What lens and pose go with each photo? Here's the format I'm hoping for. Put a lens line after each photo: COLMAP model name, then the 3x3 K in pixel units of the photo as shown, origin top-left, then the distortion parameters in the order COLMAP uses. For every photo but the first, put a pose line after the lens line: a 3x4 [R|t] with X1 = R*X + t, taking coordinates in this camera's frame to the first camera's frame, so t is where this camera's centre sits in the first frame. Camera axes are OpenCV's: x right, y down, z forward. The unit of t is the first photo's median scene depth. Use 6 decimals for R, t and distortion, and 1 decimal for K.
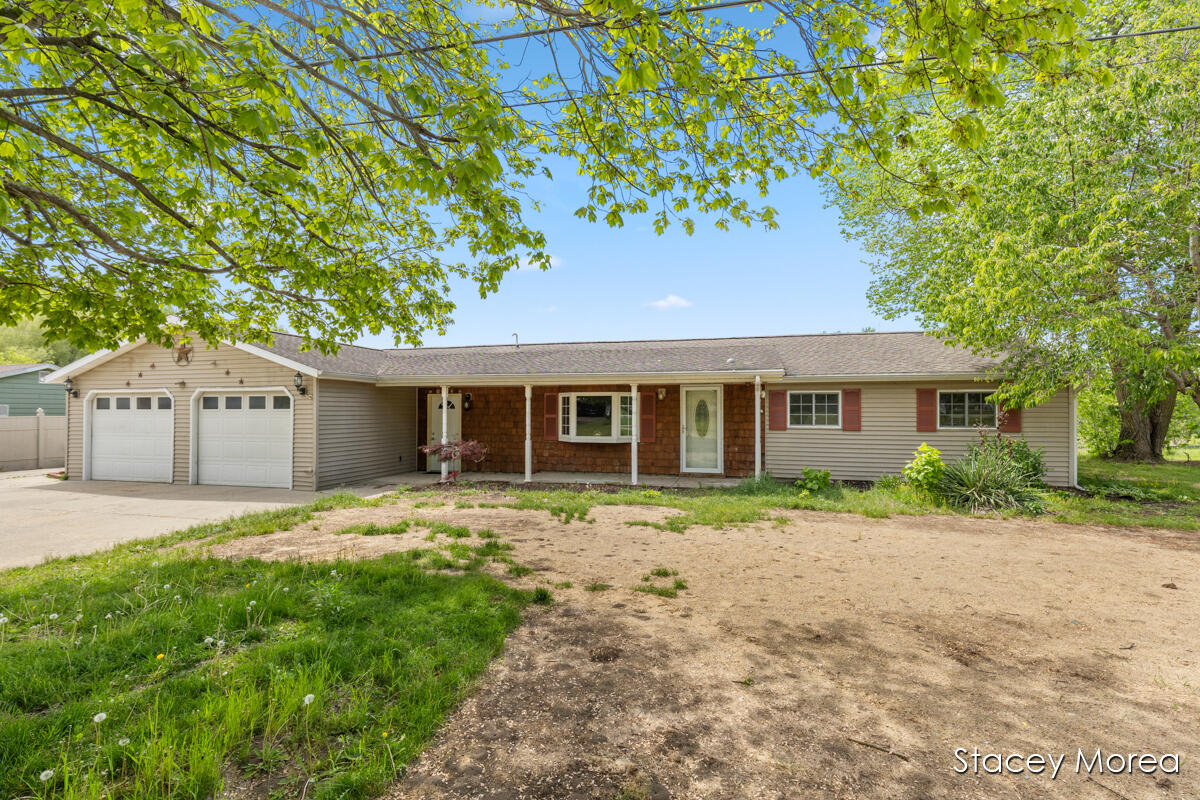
lens RADIAL K [[580.1, 0, 602.1], [0, 580.1, 399.5], [0, 0, 1]] dist [-0.018235, 0.000133]
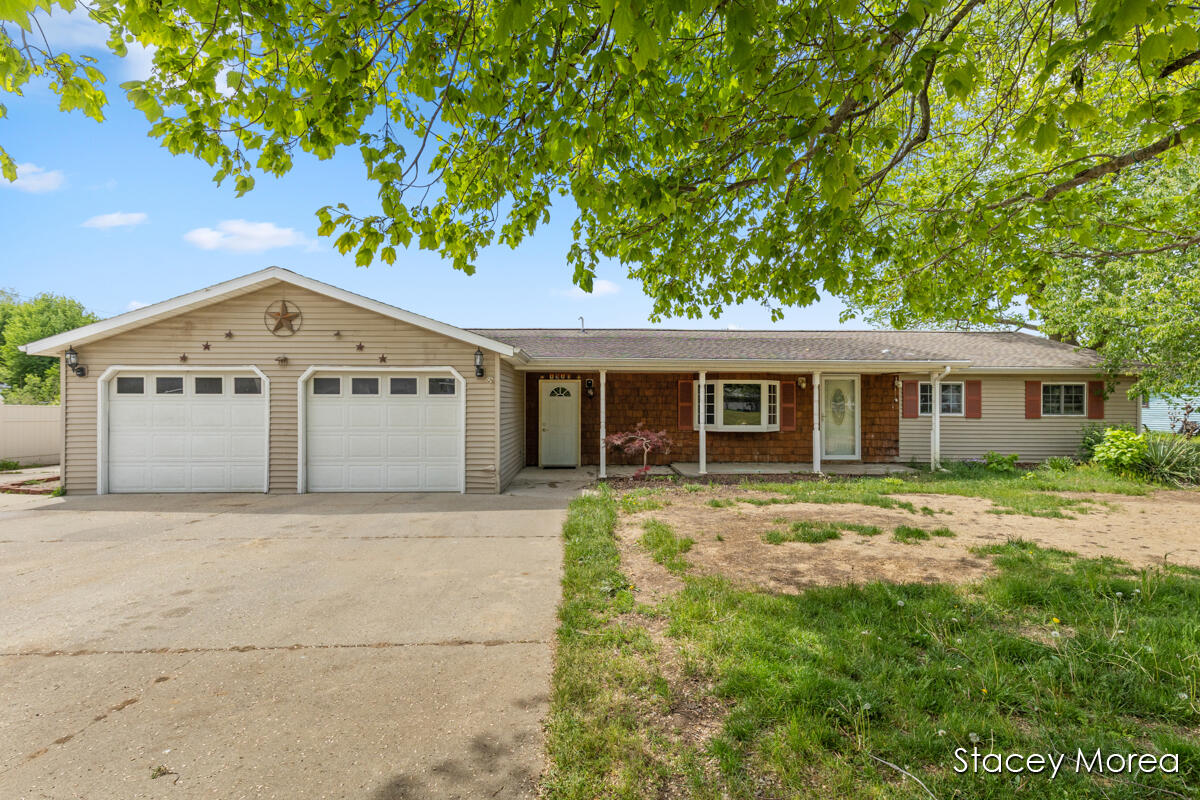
lens RADIAL K [[583.0, 0, 600.2], [0, 583.0, 399.9], [0, 0, 1]] dist [0.007408, -0.000145]
pose [[0.954615, 0.004837, 0.297802, -0.562496], [-0.011093, 0.999752, 0.019319, 0.005177], [-0.297635, -0.021745, 0.954432, 0.145521]]
